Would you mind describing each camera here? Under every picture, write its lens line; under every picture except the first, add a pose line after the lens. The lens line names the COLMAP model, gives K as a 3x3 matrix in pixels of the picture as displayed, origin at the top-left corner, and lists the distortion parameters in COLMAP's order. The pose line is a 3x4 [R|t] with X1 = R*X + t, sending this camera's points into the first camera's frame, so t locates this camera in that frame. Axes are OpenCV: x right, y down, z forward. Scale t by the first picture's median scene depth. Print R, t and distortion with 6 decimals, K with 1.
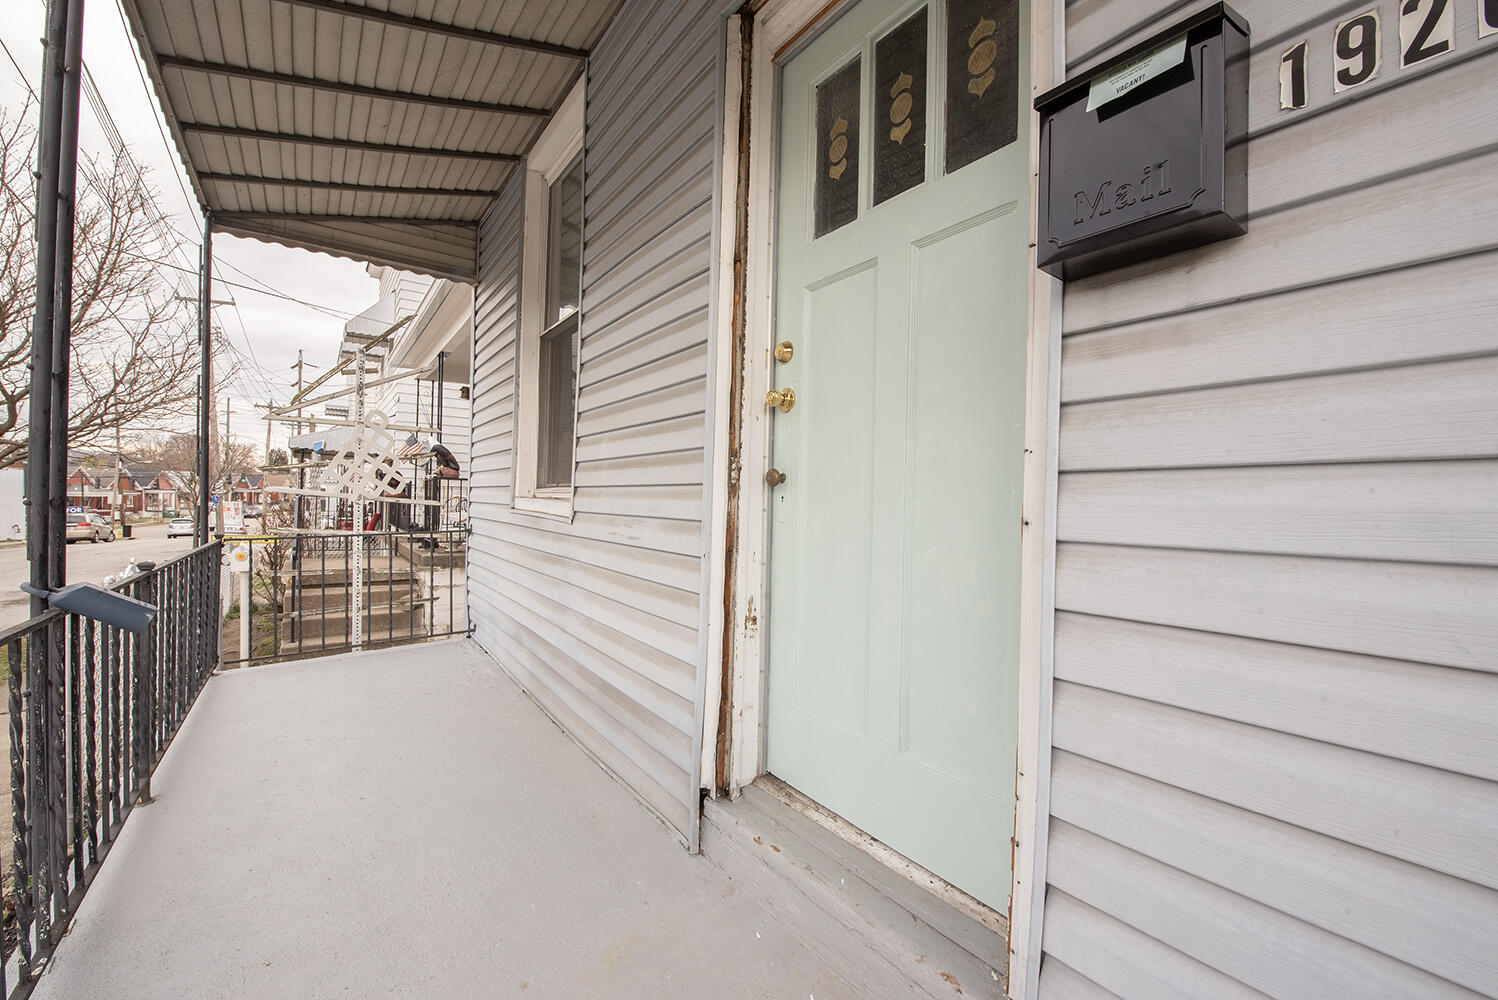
lens RADIAL K [[610.9, 0, 743.5], [0, 610.9, 497.0], [0, 0, 1]] dist [-0.015581, 0.000178]
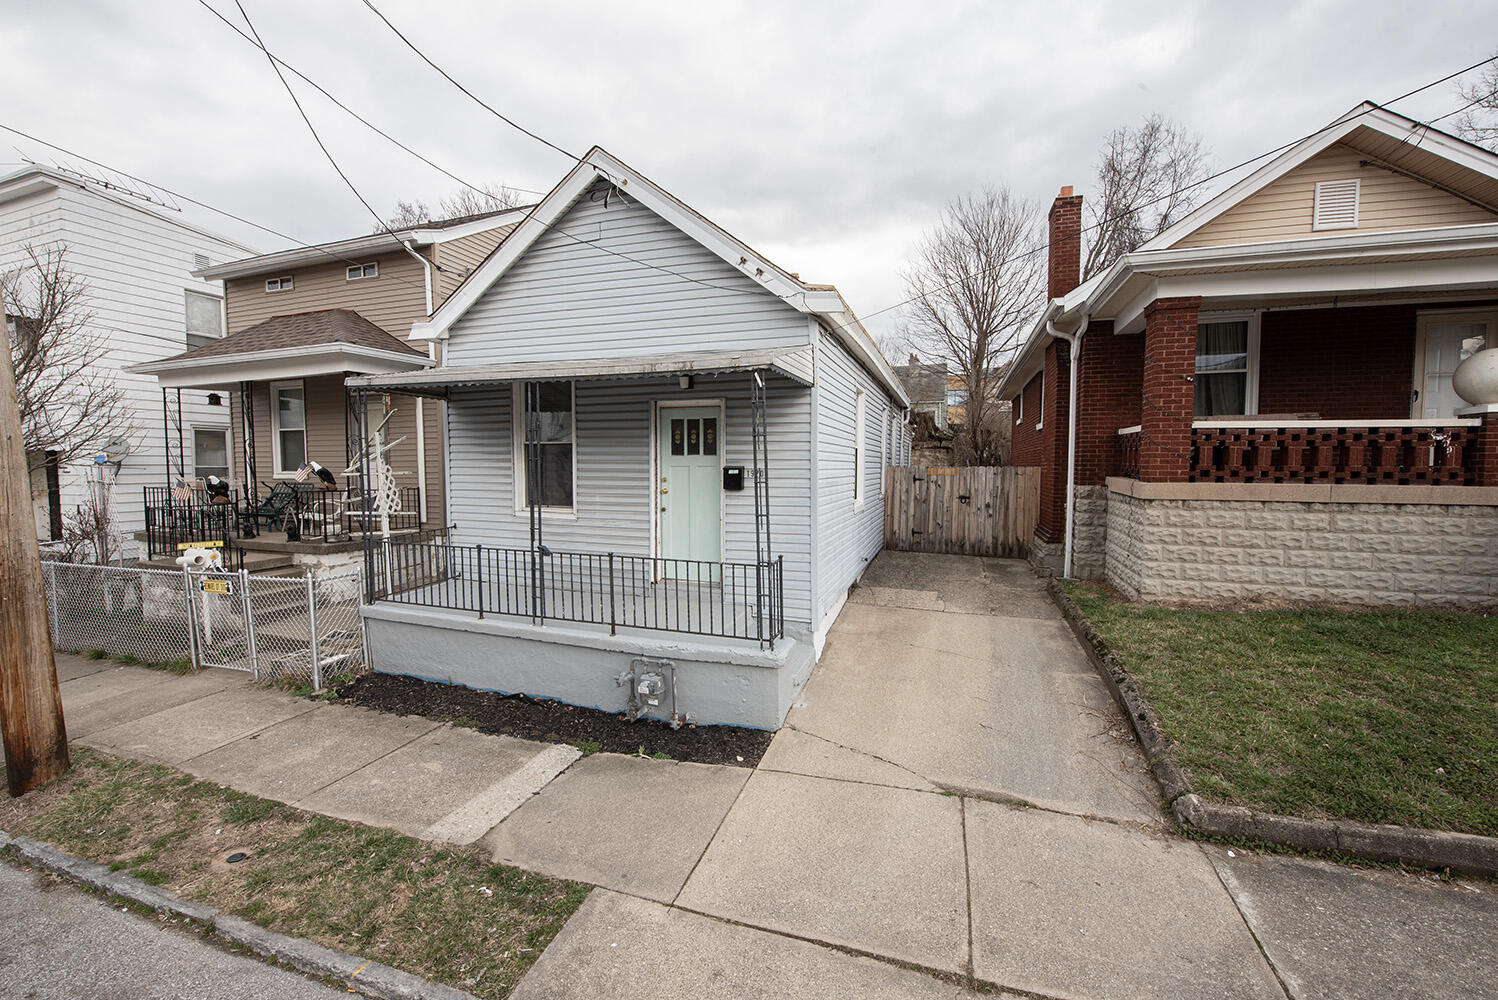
lens RADIAL K [[610.9, 0, 747.9], [0, 610.9, 498.7], [0, 0, 1]] dist [-0.015581, 0.000178]
pose [[0.817435, -0.043166, 0.574402, -2.144056], [0.006245, 0.997794, 0.066097, -0.430530], [-0.575987, -0.050442, 0.815901, -3.187223]]
